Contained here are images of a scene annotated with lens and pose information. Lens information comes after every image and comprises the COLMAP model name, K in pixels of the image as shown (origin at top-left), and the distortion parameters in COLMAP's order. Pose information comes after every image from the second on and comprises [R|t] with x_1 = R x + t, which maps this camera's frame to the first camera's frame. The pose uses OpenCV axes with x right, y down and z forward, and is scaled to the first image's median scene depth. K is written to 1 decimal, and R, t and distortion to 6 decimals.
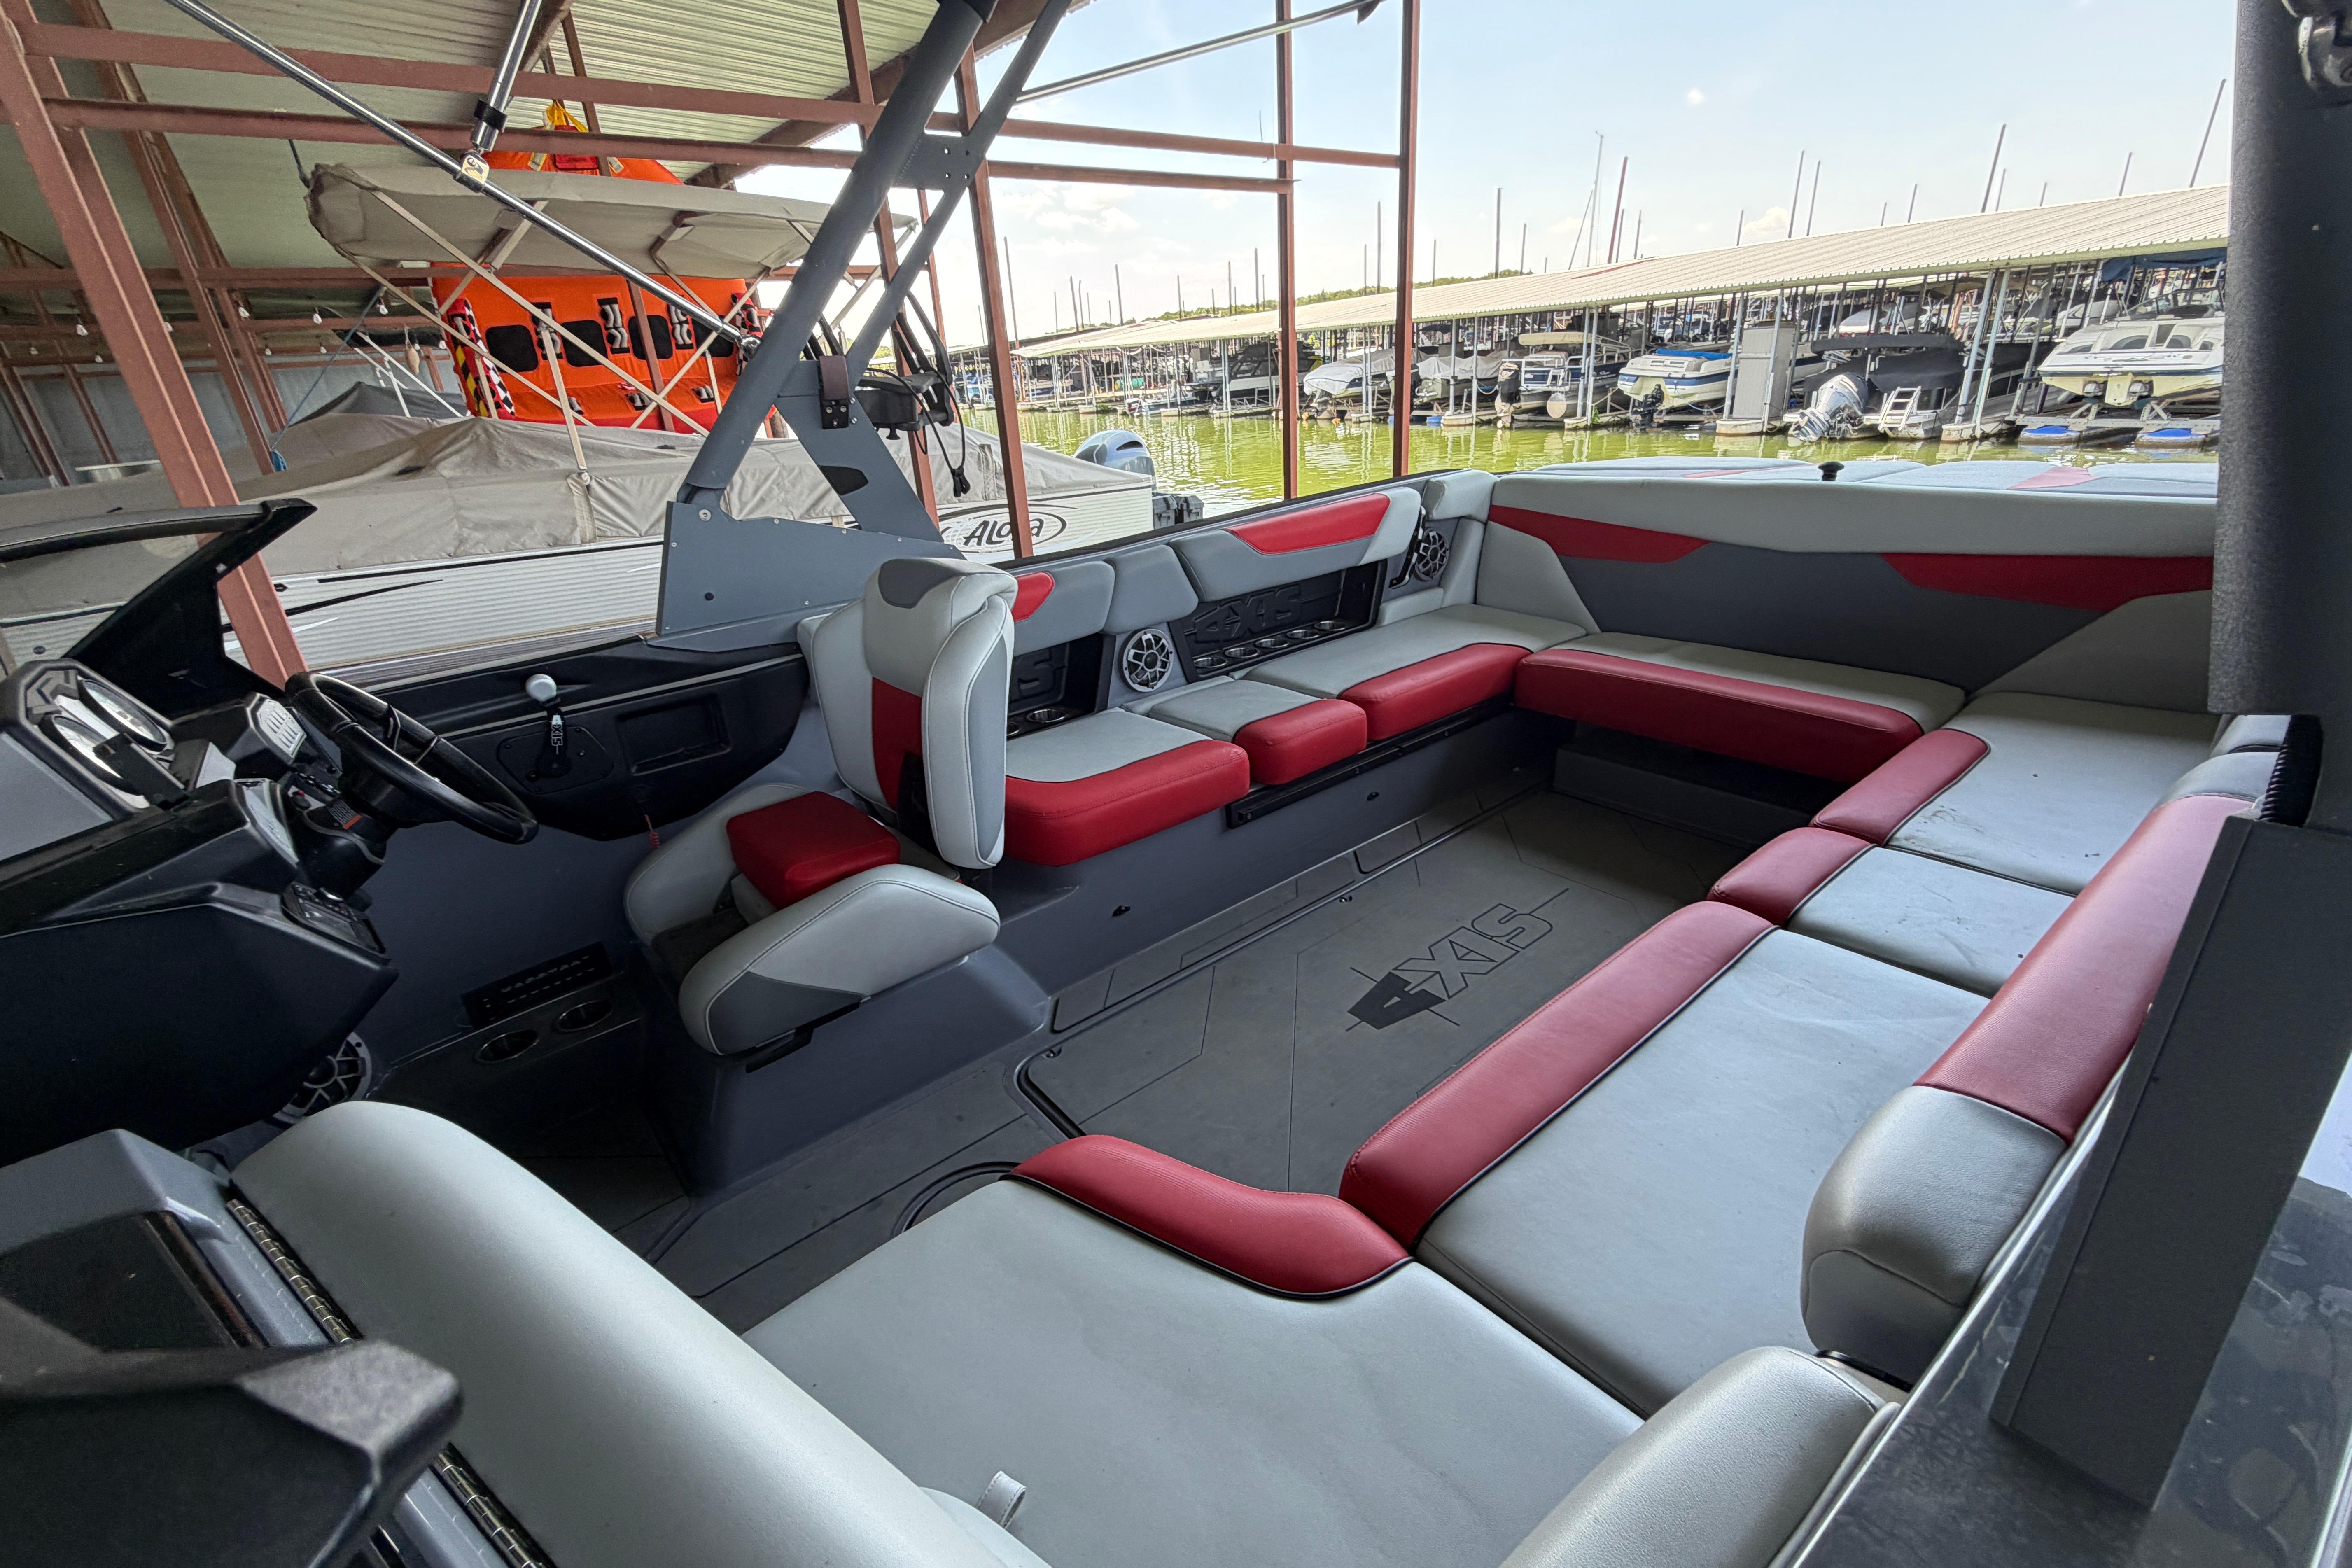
lens RADIAL K [[992.9, 0, 1176.0], [0, 992.9, 784.0], [0, 0, 1]] dist [0.000444, -0.000122]
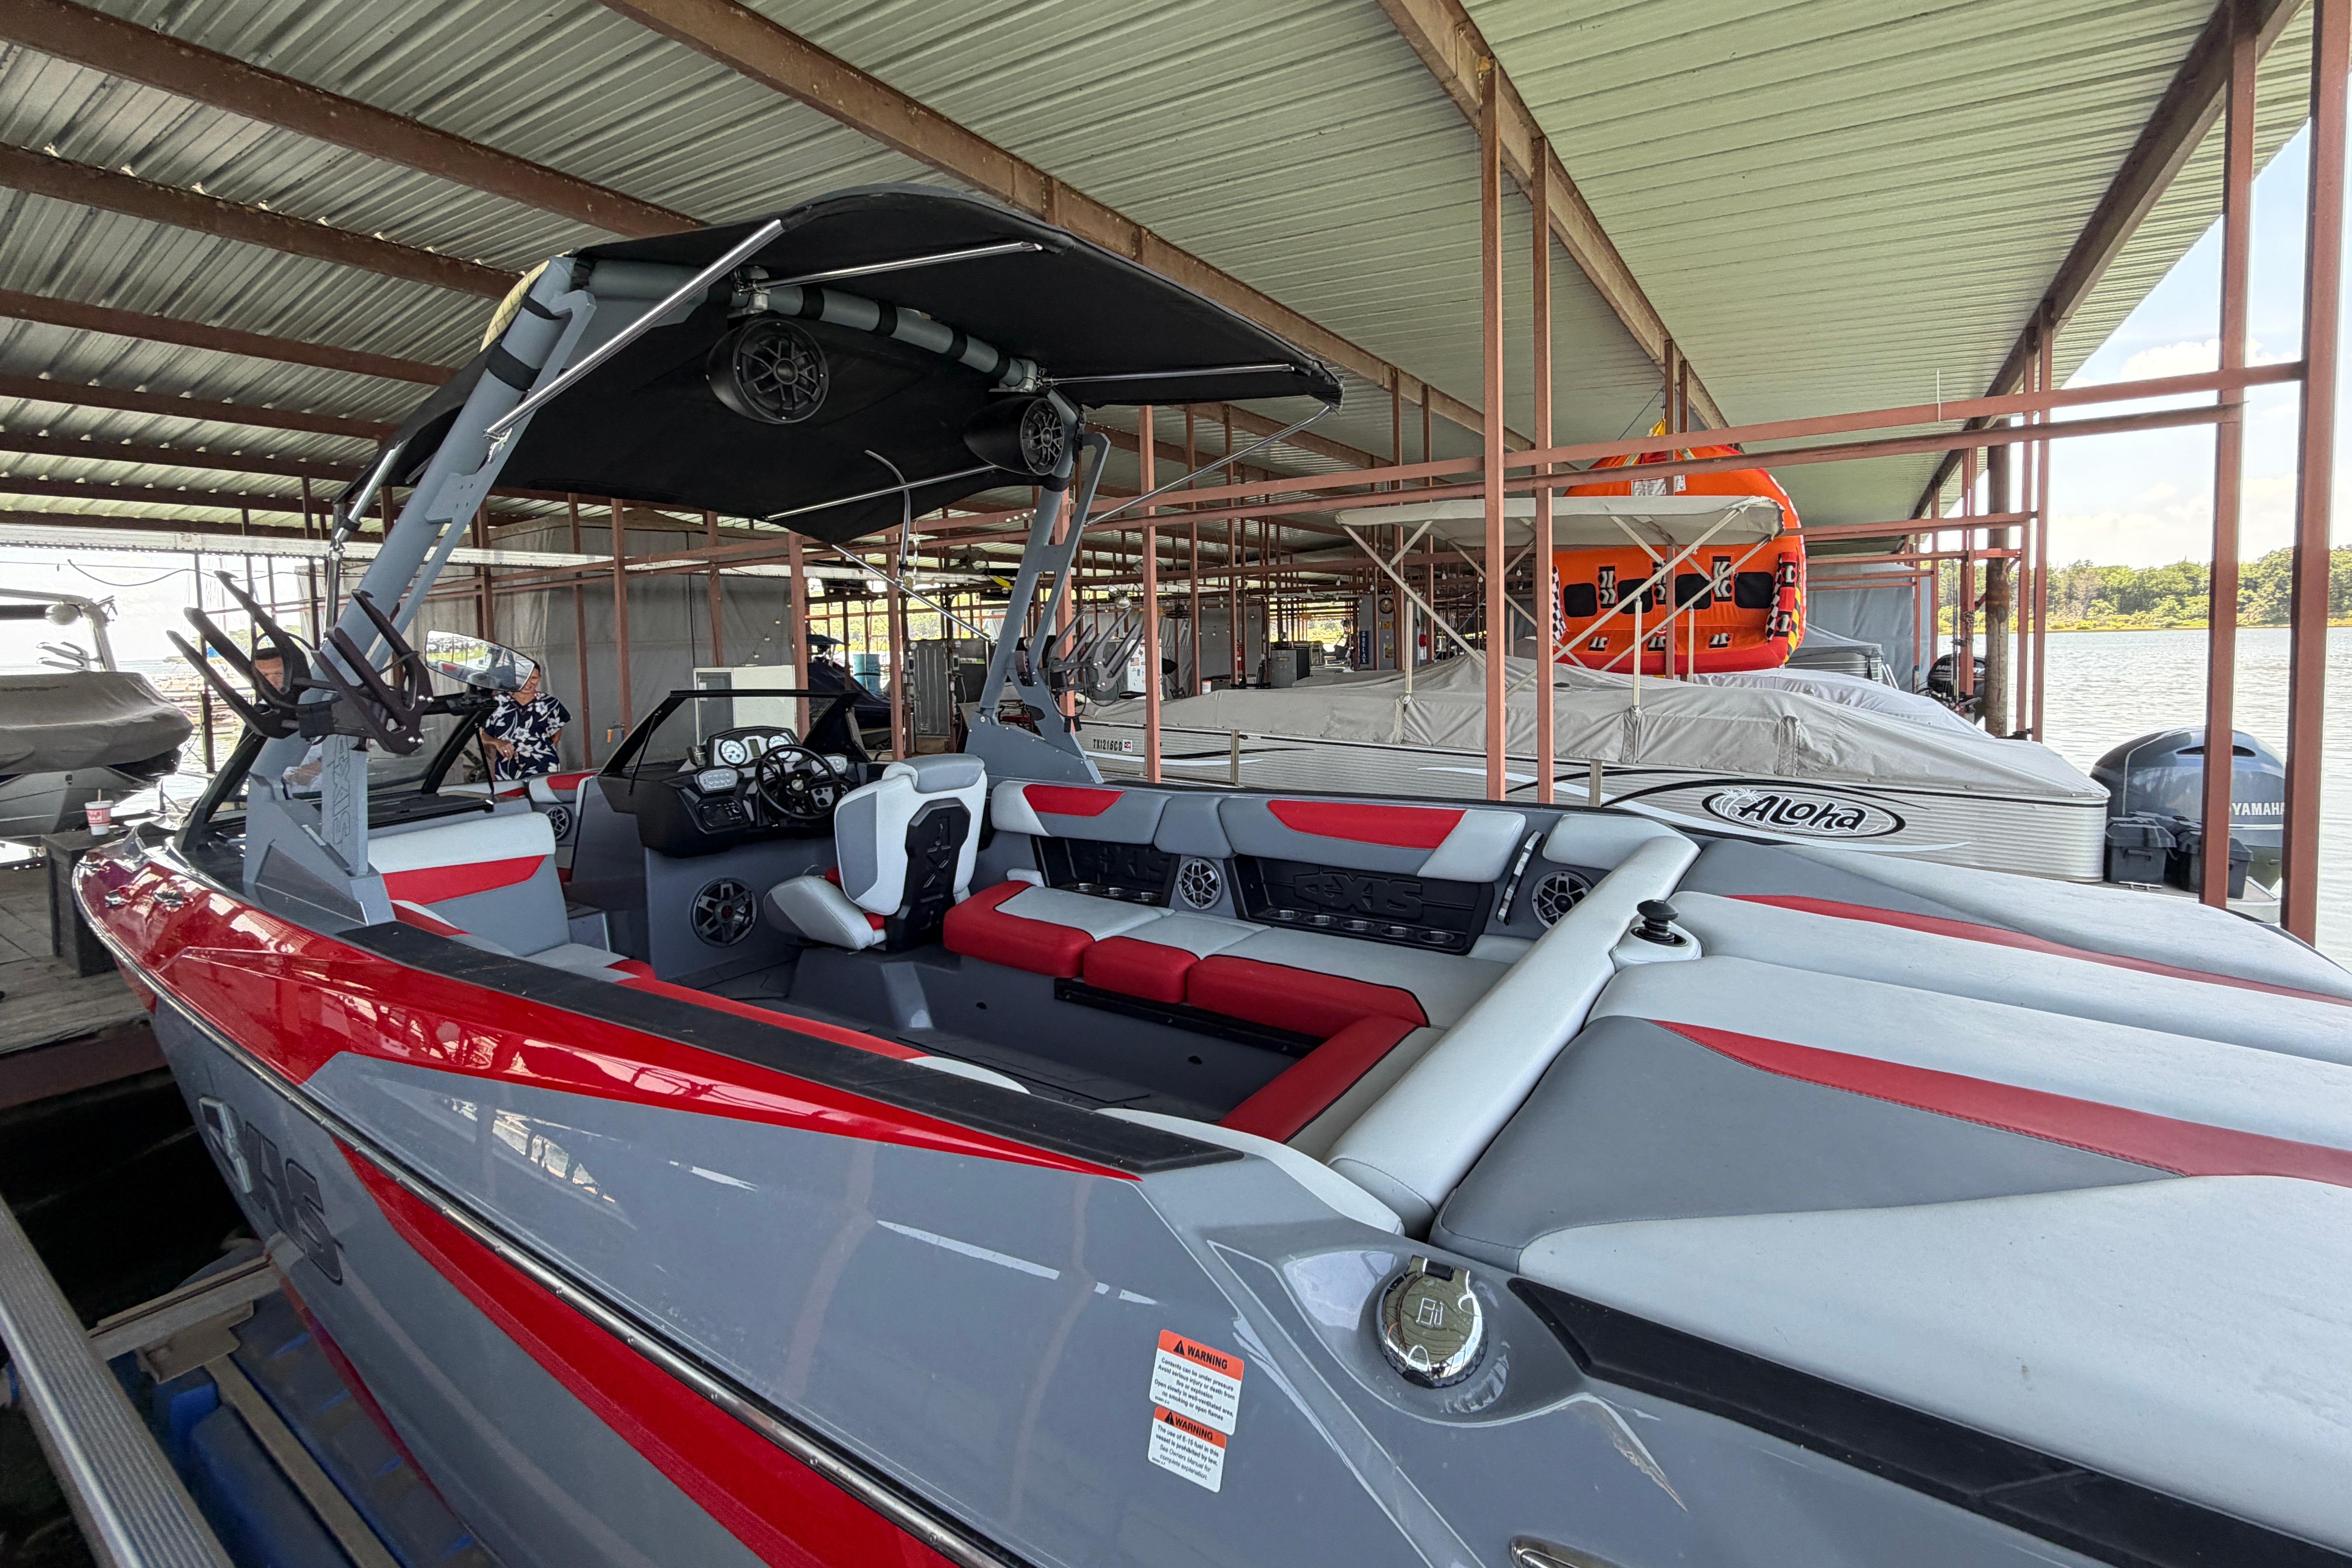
lens RADIAL K [[993.3, 0, 1174.7], [0, 993.3, 682.4], [0, 0, 1]] dist [0.000781, -0.000205]
pose [[0.301838, 0.101334, -0.947958, 0.121796], [-0.375010, 0.926798, -0.020334, -0.034991], [0.876505, 0.361631, 0.317744, 0.051169]]
